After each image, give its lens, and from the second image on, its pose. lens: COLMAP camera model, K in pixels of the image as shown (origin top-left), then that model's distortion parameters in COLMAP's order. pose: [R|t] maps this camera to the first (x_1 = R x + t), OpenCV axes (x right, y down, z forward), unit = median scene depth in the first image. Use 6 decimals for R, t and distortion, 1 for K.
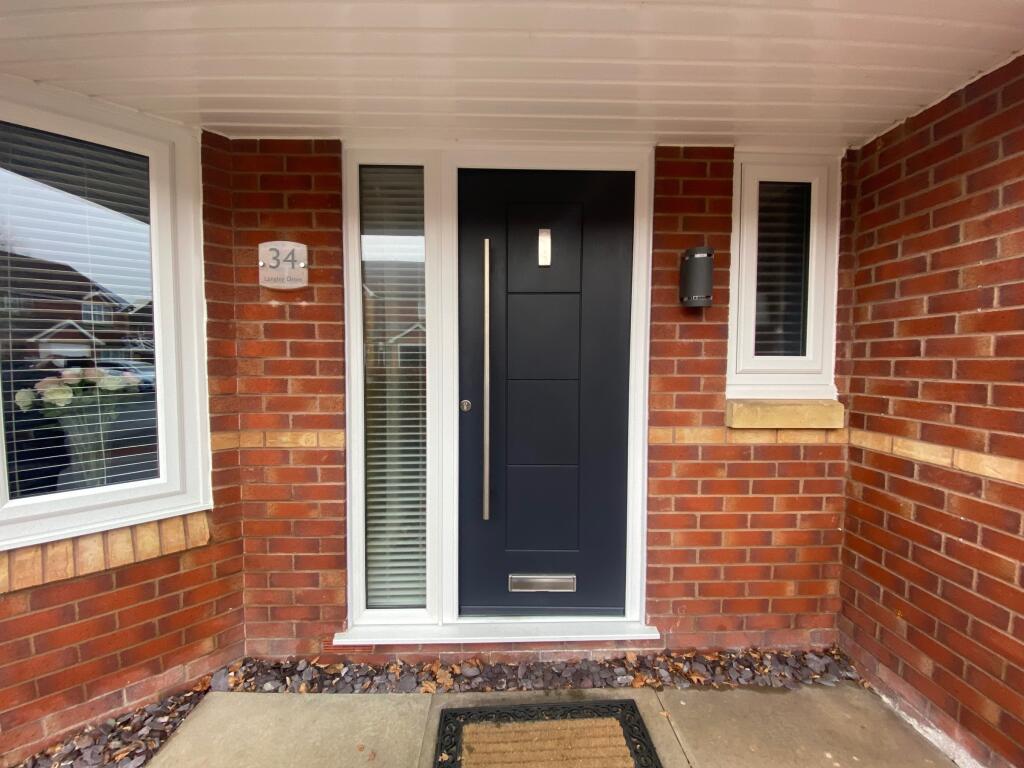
lens RADIAL K [[416.3, 0, 509.4], [0, 416.3, 384.0], [0, 0, 1]] dist [-0.002203, -0.000322]
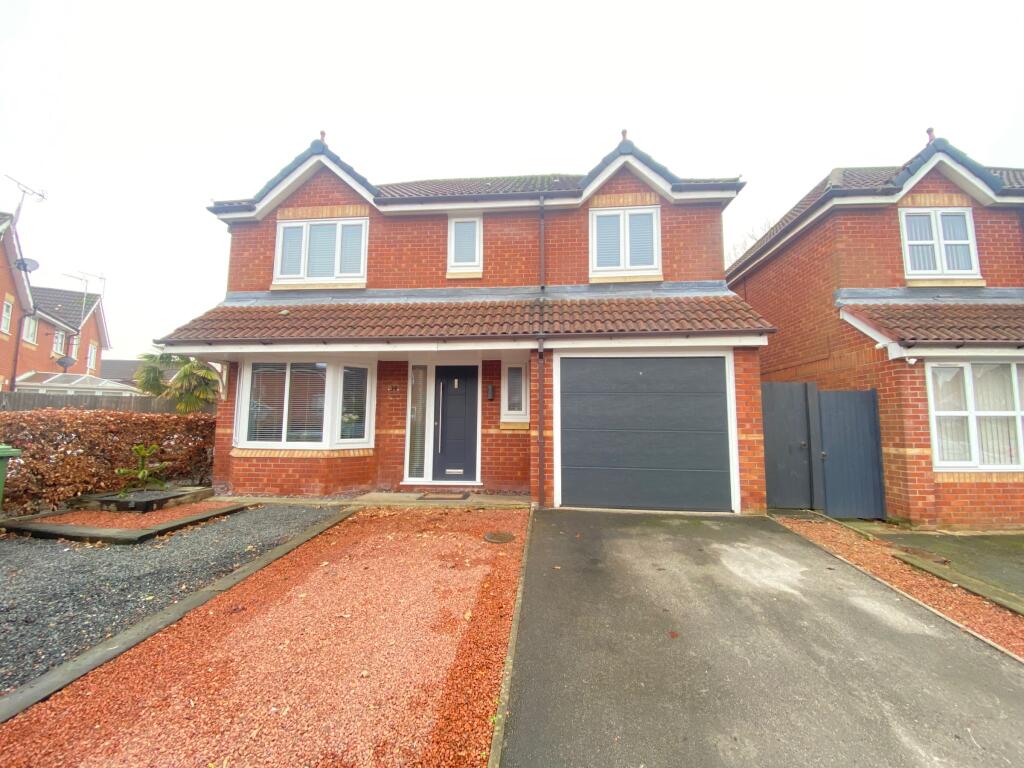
lens RADIAL K [[416.3, 0, 515.0], [0, 416.3, 387.7], [0, 0, 1]] dist [-0.002203, -0.000322]
pose [[0.995022, -0.010077, -0.099146, 1.050920], [-0.006677, 0.985897, -0.167222, 0.373548], [0.099432, 0.167052, 0.980921, -2.882171]]
